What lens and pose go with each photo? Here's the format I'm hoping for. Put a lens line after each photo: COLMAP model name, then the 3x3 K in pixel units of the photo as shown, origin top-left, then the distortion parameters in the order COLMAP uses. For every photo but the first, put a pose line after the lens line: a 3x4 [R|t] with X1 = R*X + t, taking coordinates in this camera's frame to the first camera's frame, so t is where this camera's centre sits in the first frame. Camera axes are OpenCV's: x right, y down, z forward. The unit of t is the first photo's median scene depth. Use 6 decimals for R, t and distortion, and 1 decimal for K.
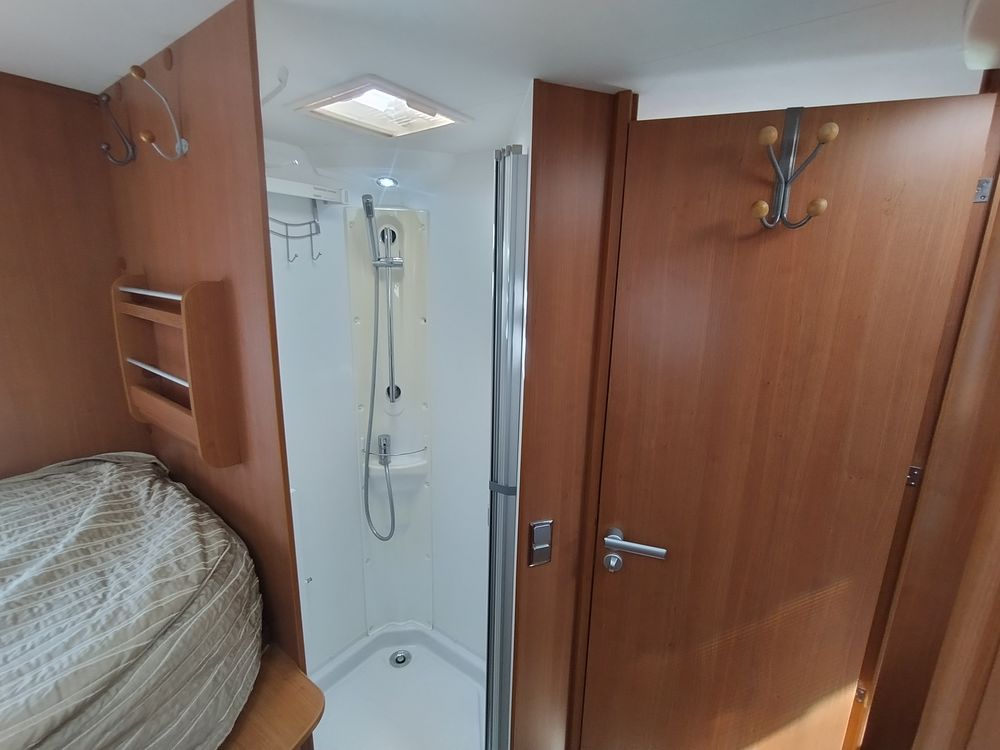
lens RADIAL K [[460.6, 0, 500.0], [0, 460.6, 375.0], [0, 0, 1]] dist [0.001117, 0.000434]
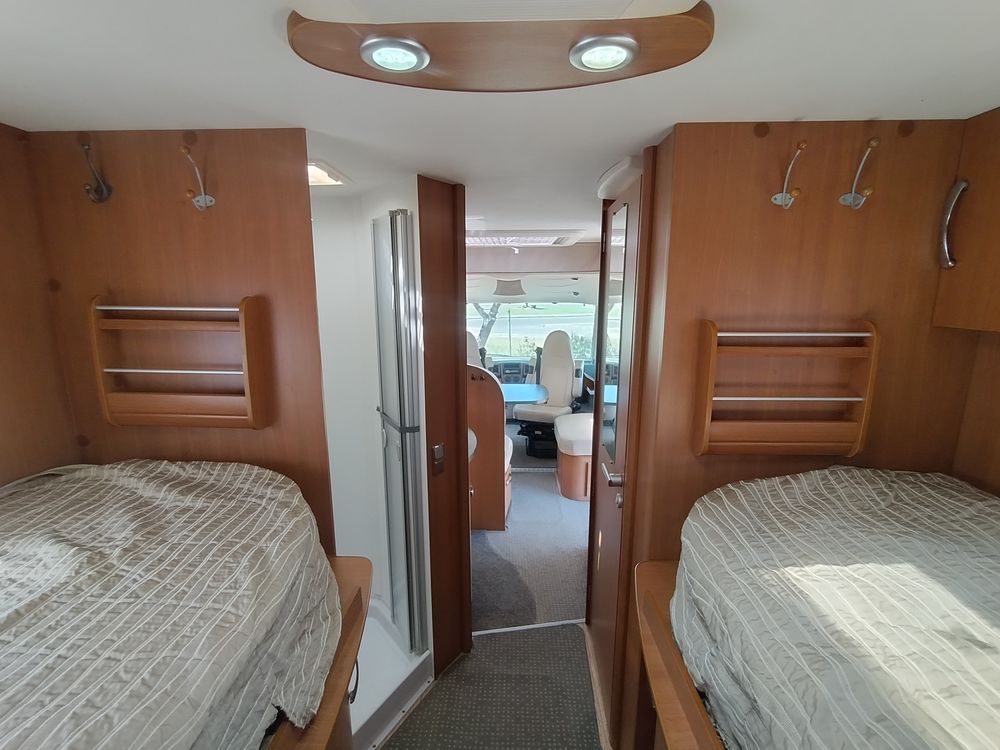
lens RADIAL K [[460.6, 0, 500.0], [0, 460.6, 375.0], [0, 0, 1]] dist [0.001117, 0.000434]
pose [[0.817989, -0.131024, 0.560114, -0.665460], [0.149737, 0.988646, 0.012592, 0.112748], [-0.555404, 0.073569, 0.828320, -0.491895]]
